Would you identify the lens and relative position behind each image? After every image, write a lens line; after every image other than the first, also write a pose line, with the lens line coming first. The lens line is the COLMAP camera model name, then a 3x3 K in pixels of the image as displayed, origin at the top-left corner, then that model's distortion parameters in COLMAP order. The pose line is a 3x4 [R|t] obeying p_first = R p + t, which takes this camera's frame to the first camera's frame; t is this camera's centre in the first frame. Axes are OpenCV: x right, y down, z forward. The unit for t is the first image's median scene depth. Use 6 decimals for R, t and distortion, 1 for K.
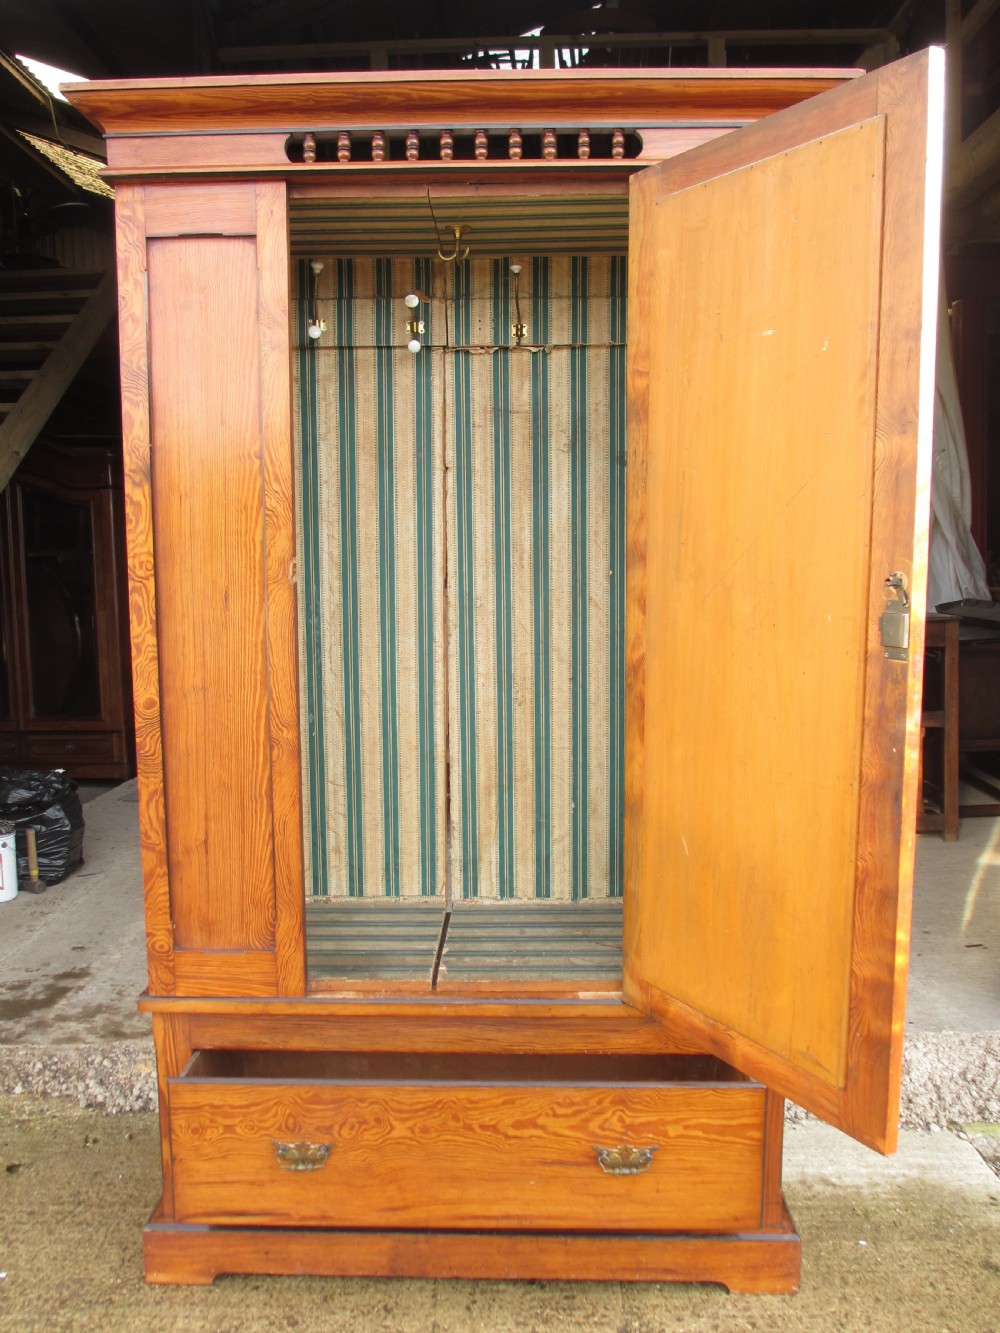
lens RADIAL K [[1116.9, 0, 505.4], [0, 1116.9, 664.2], [0, 0, 1]] dist [-0.045331, 0.023899]
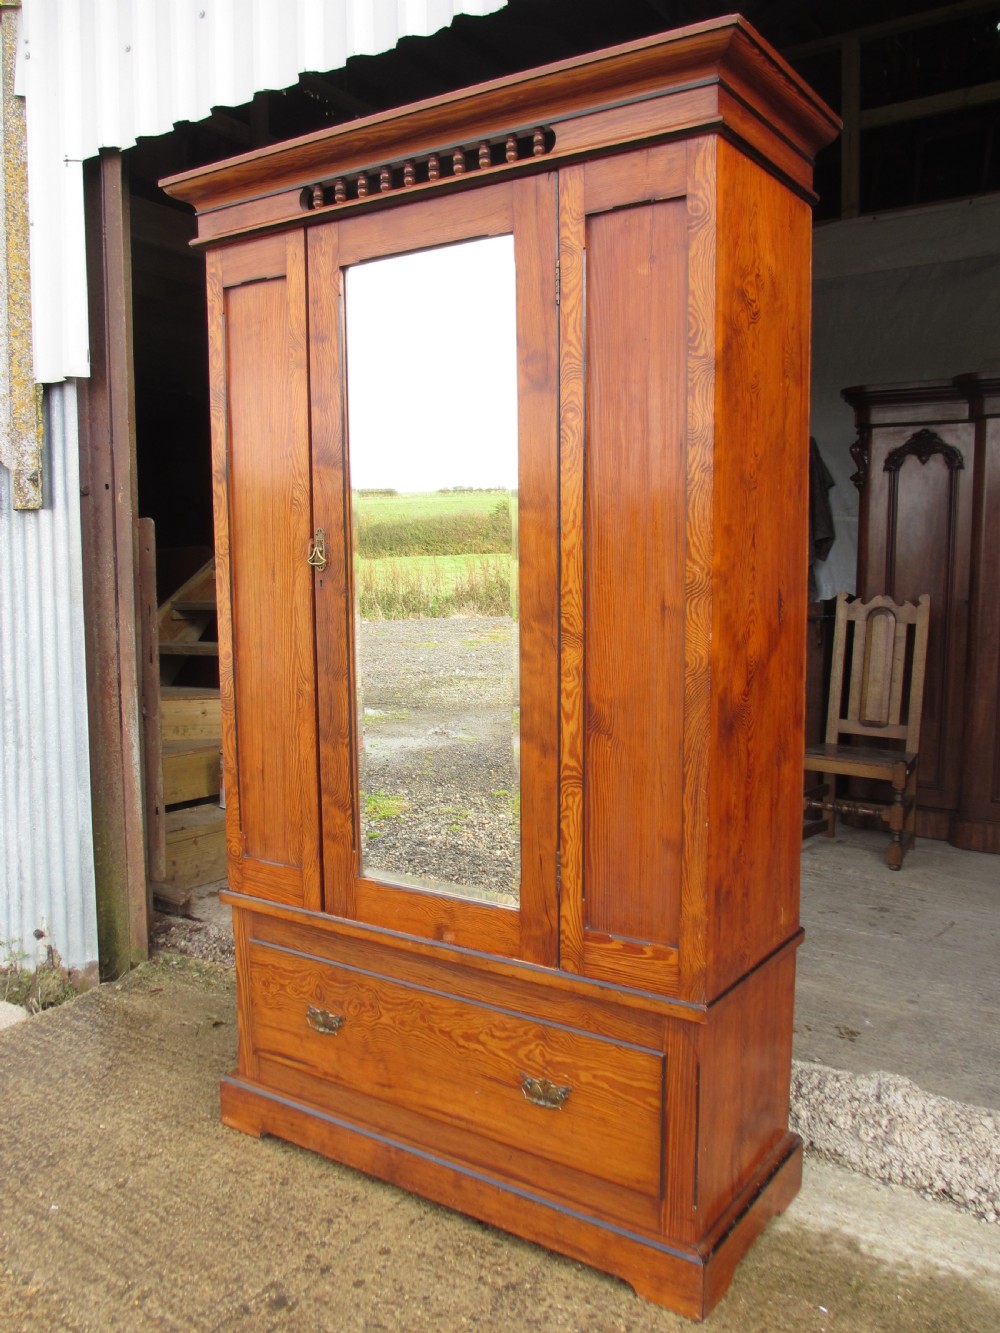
lens RADIAL K [[1116.9, 0, 499.3], [0, 1116.9, 654.3], [0, 0, 1]] dist [-0.045331, 0.023899]
pose [[0.838106, 0.050004, -0.543211, 0.612535], [-0.060743, 0.998152, -0.001836, 0.017564], [0.542115, 0.034535, 0.839594, 0.105209]]
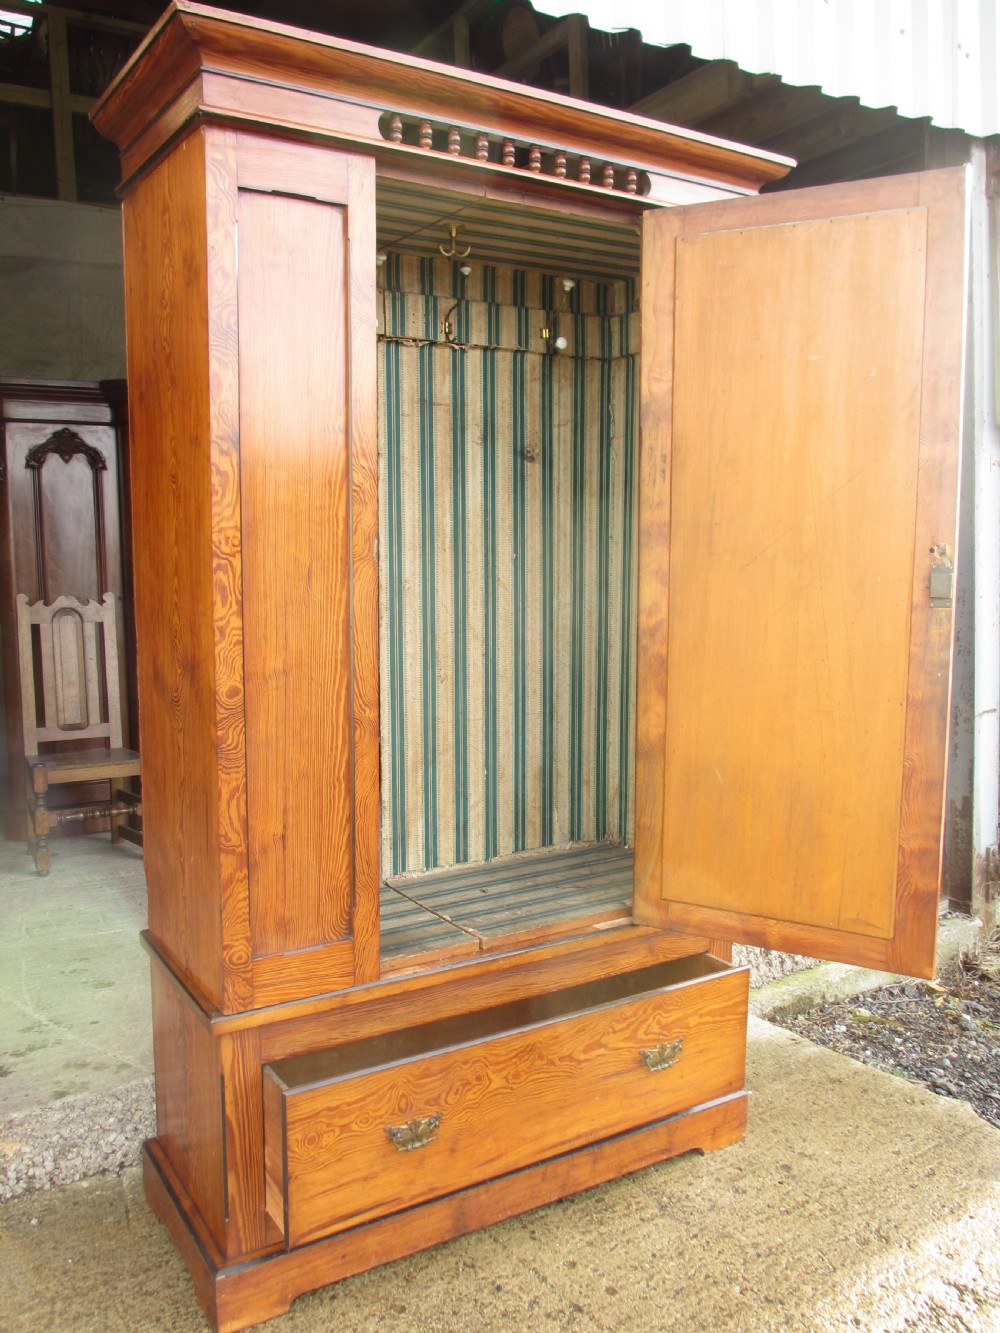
lens RADIAL K [[1116.9, 0, 496.8], [0, 1116.9, 662.9], [0, 0, 1]] dist [-0.045331, 0.023899]
pose [[0.833672, -0.053091, 0.549702, -0.629956], [0.059713, 0.998198, 0.005847, 0.018664], [-0.549022, 0.027950, 0.835340, 0.109397]]
